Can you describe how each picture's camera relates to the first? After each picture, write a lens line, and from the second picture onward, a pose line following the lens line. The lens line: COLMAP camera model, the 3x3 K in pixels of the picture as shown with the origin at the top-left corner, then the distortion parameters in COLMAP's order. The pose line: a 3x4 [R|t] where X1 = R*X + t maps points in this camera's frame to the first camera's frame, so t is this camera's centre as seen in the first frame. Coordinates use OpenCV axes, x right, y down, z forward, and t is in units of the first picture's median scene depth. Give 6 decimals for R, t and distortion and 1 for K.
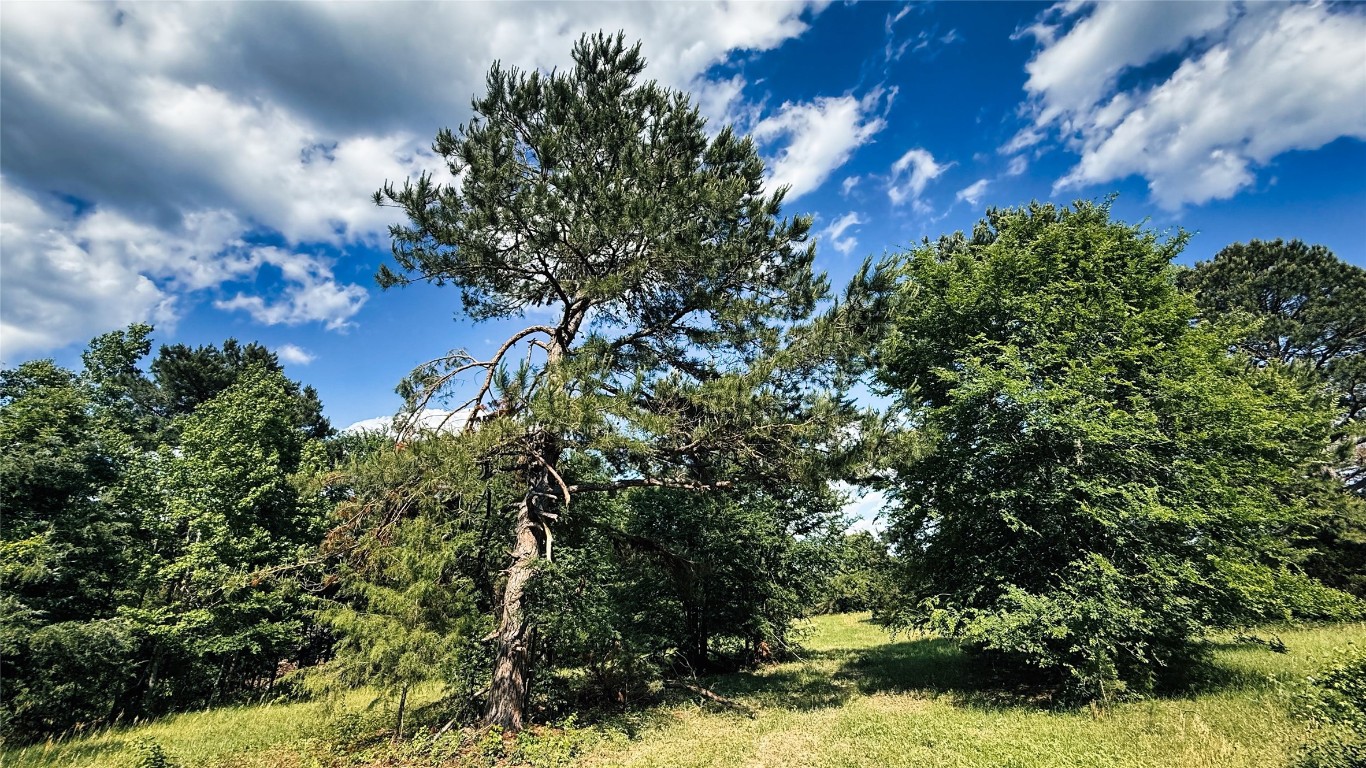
lens RADIAL K [[542.8, 0, 683.0], [0, 542.8, 384.0], [0, 0, 1]] dist [-0.001201, -0.000148]
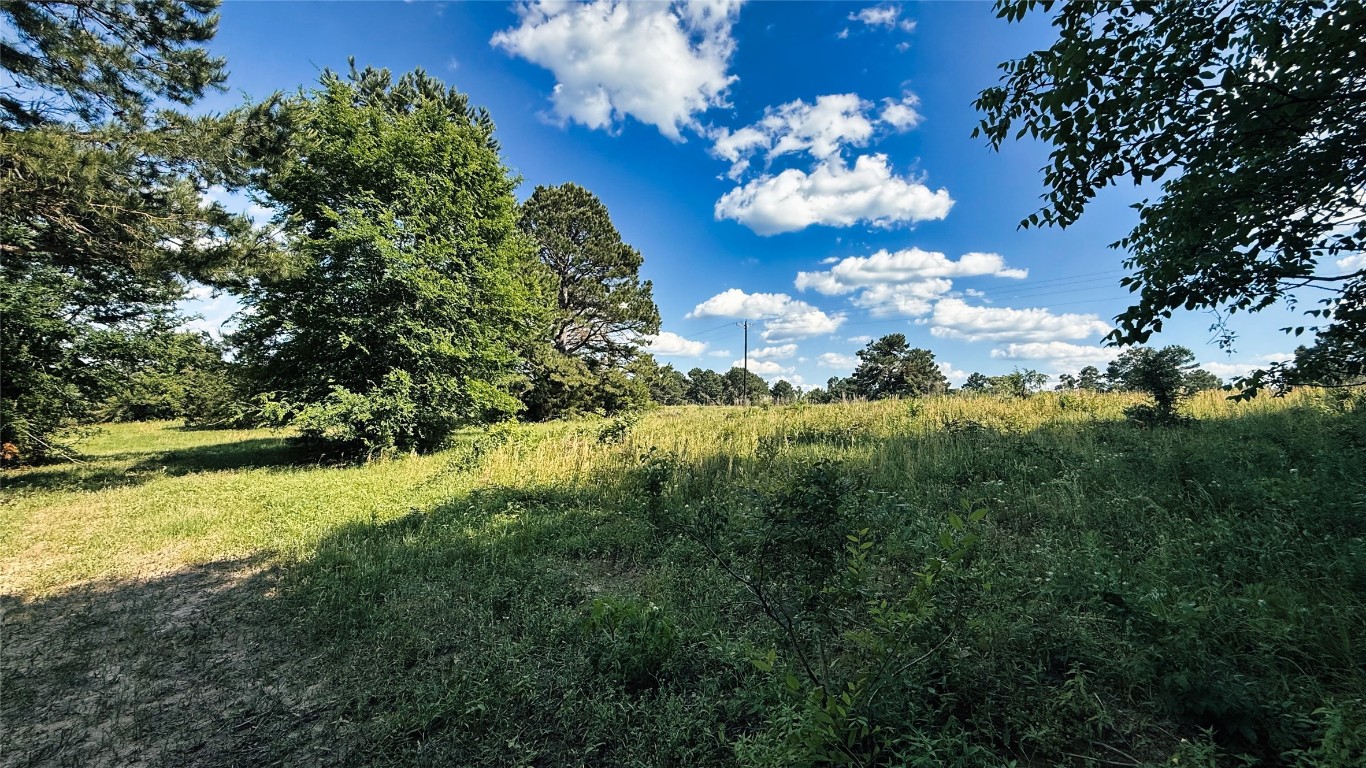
lens RADIAL K [[542.8, 0, 683.0], [0, 542.8, 384.0], [0, 0, 1]] dist [-0.001201, -0.000148]
pose [[0.491076, 0.071040, 0.868215, -0.117718], [-0.341122, 0.932756, 0.116623, -0.065891], [-0.801548, -0.353438, 0.482288, -0.271984]]
